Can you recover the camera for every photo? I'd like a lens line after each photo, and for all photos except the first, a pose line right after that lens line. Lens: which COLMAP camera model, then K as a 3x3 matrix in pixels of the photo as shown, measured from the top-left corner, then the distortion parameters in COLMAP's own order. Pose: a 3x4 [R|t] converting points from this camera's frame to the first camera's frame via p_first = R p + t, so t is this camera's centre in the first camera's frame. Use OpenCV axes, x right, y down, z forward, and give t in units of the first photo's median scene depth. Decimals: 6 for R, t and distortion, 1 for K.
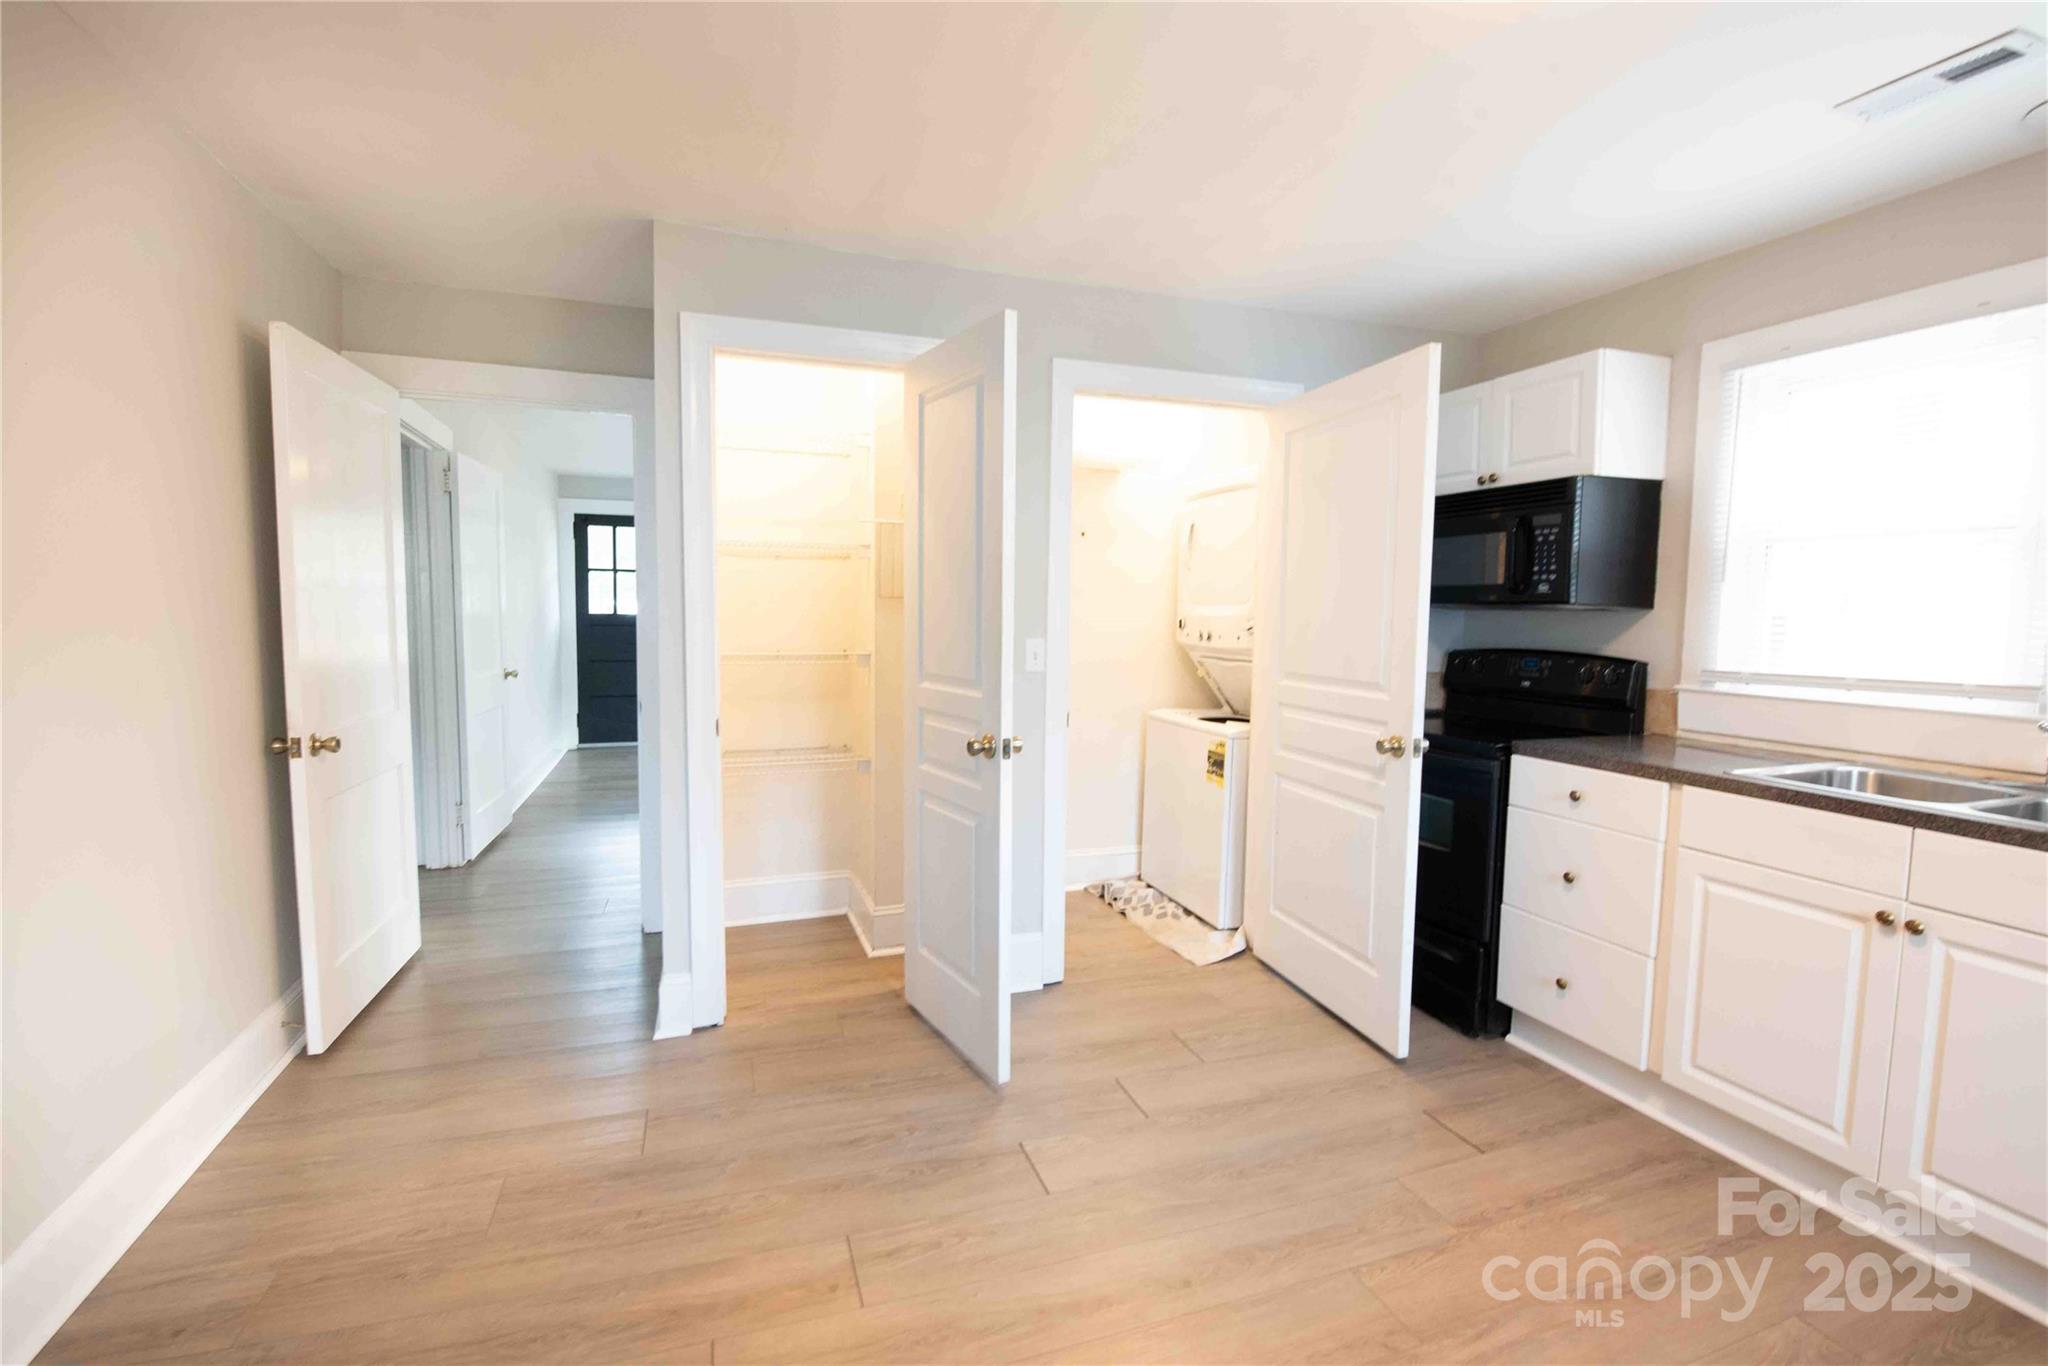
lens RADIAL K [[886.9, 0, 1008.3], [0, 886.9, 675.5], [0, 0, 1]] dist [-0.003281, -0.007428]
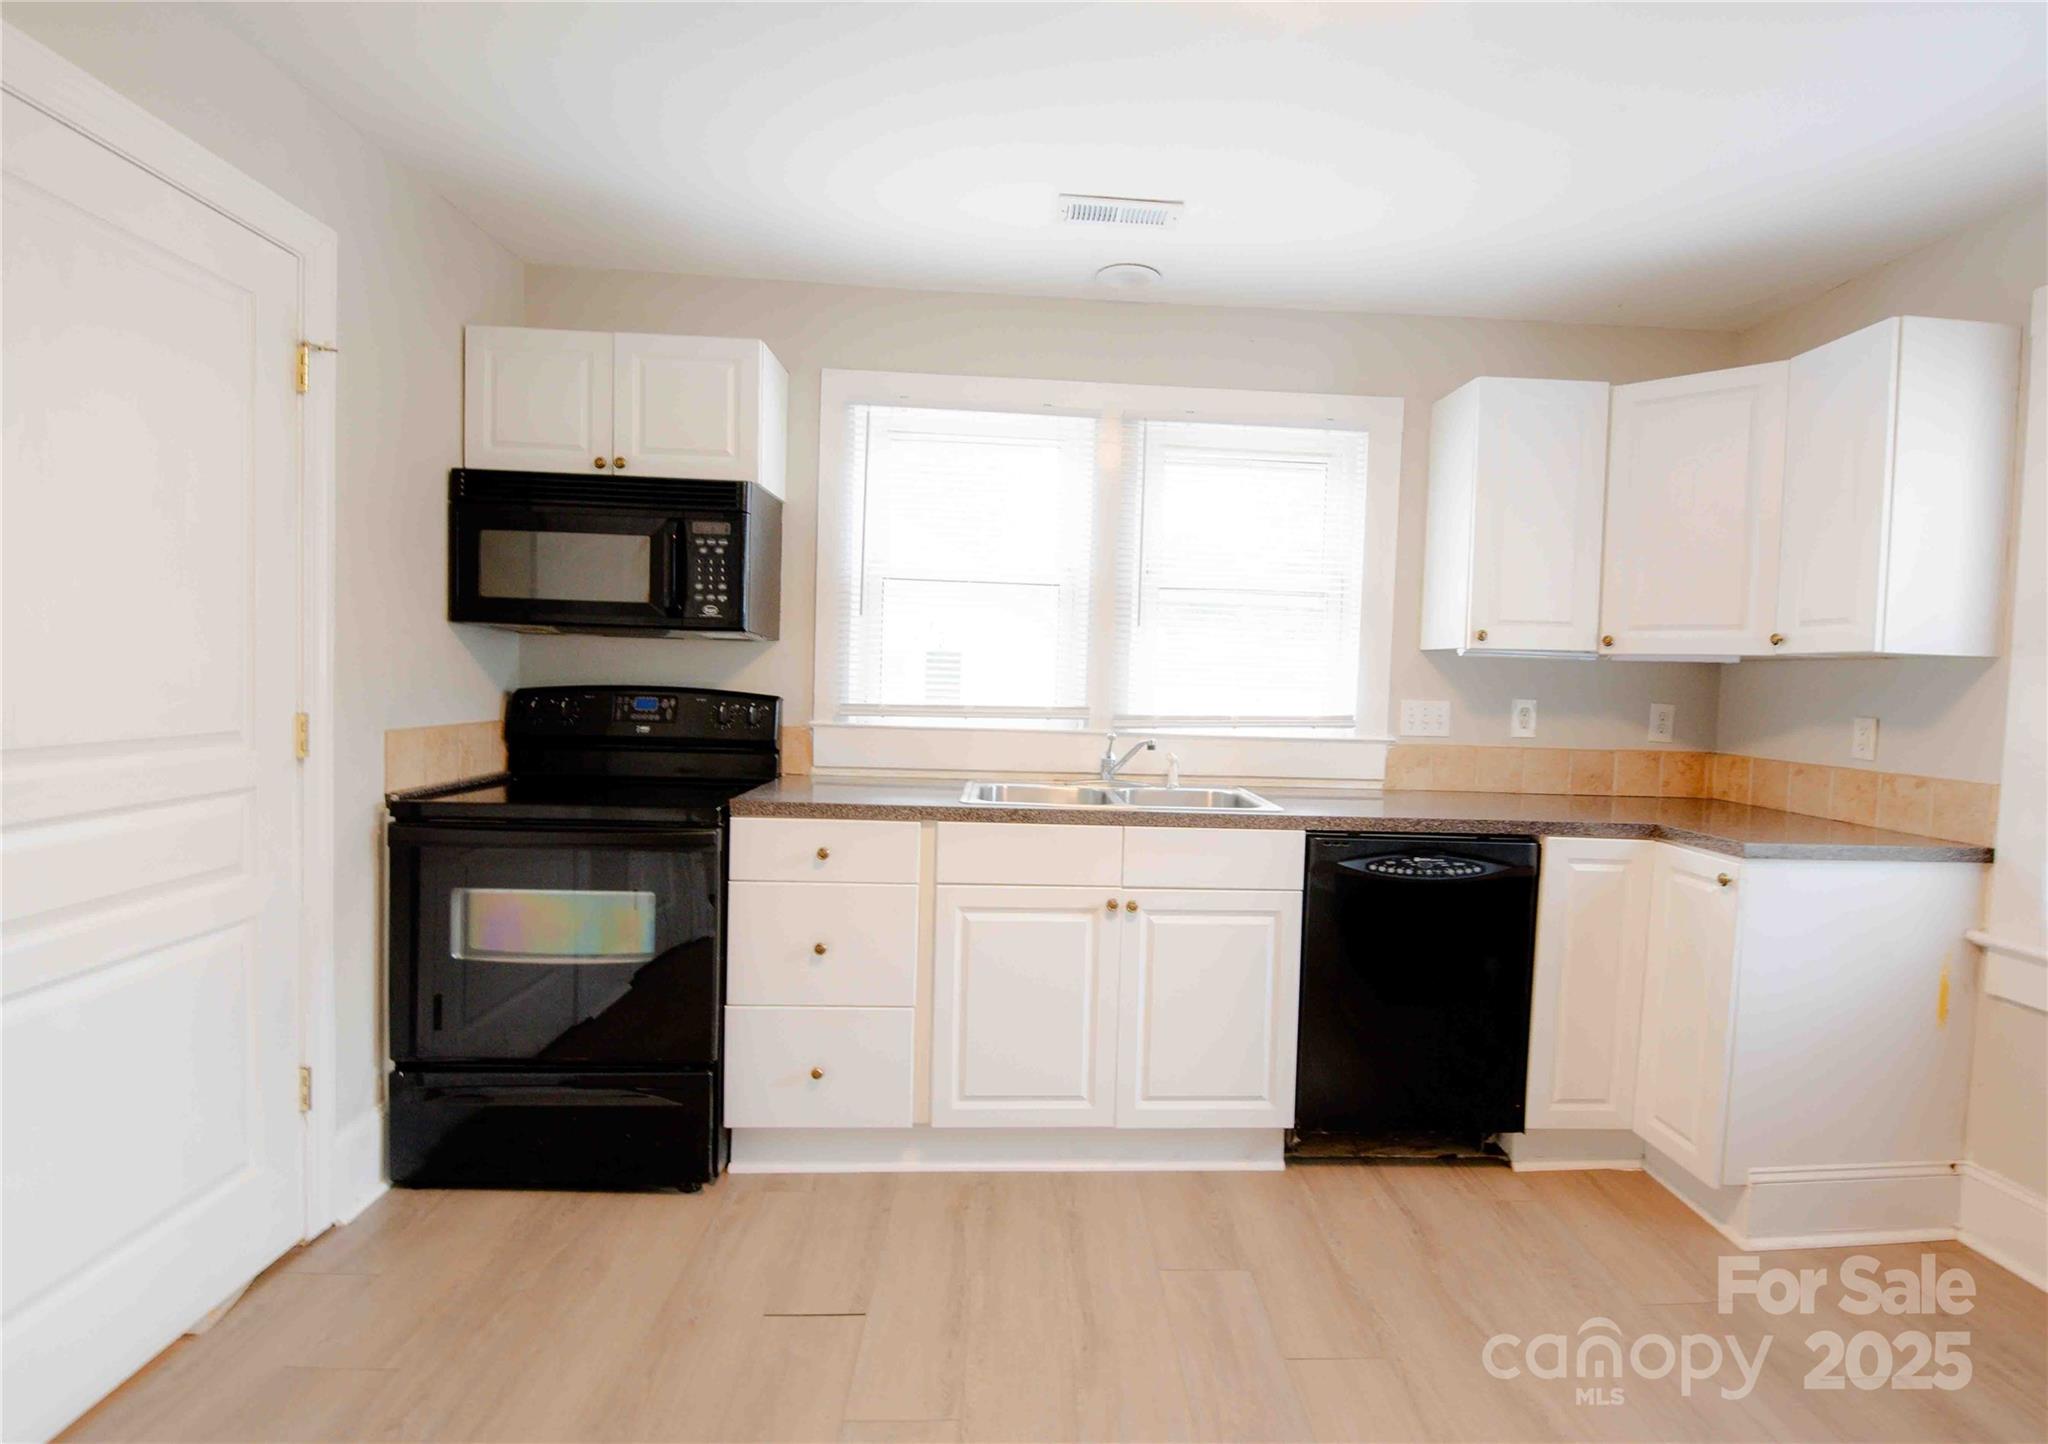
lens RADIAL K [[985.8, 0, 1075.9], [0, 985.8, 715.7], [0, 0, 1]] dist [-0.002352, -0.006645]
pose [[0.265218, -0.043501, 0.963207, -0.209637], [0.042628, 0.998534, 0.033359, -0.019435], [-0.963246, 0.032212, 0.266684, 0.475393]]
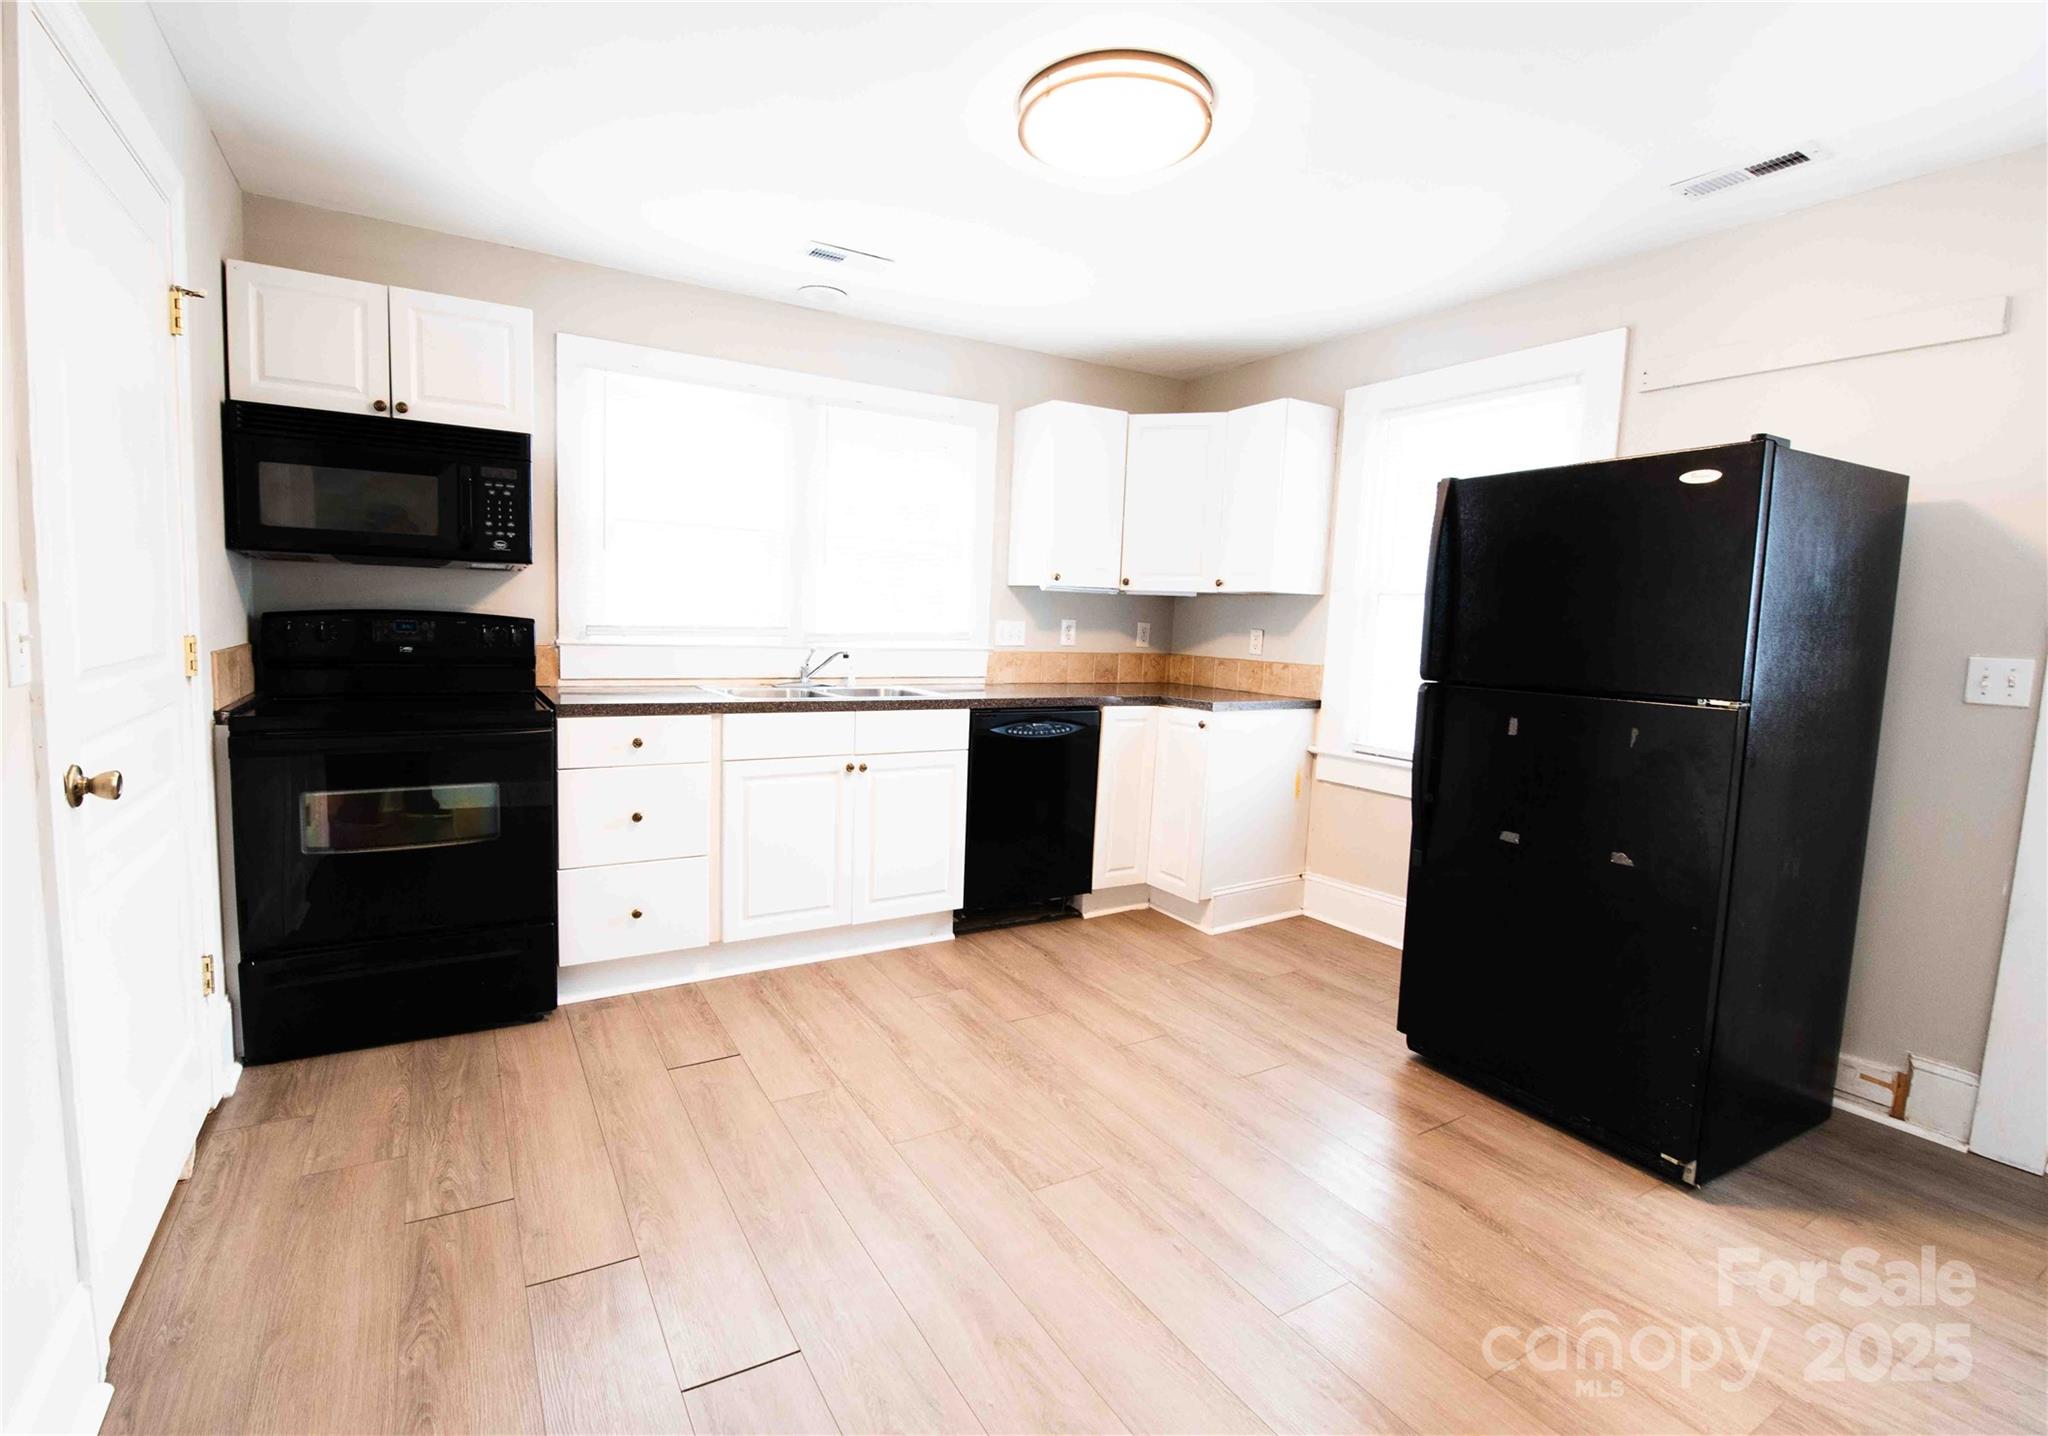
lens RADIAL K [[935.4, 0, 963.2], [0, 935.4, 708.4], [0, 0, 1]] dist [0.000993, -0.000904]
pose [[-0.182682, -0.118521, 0.976002, -0.542615], [0.035504, 0.991265, 0.127020, -0.038346], [-0.982531, 0.057856, -0.176878, 0.767293]]
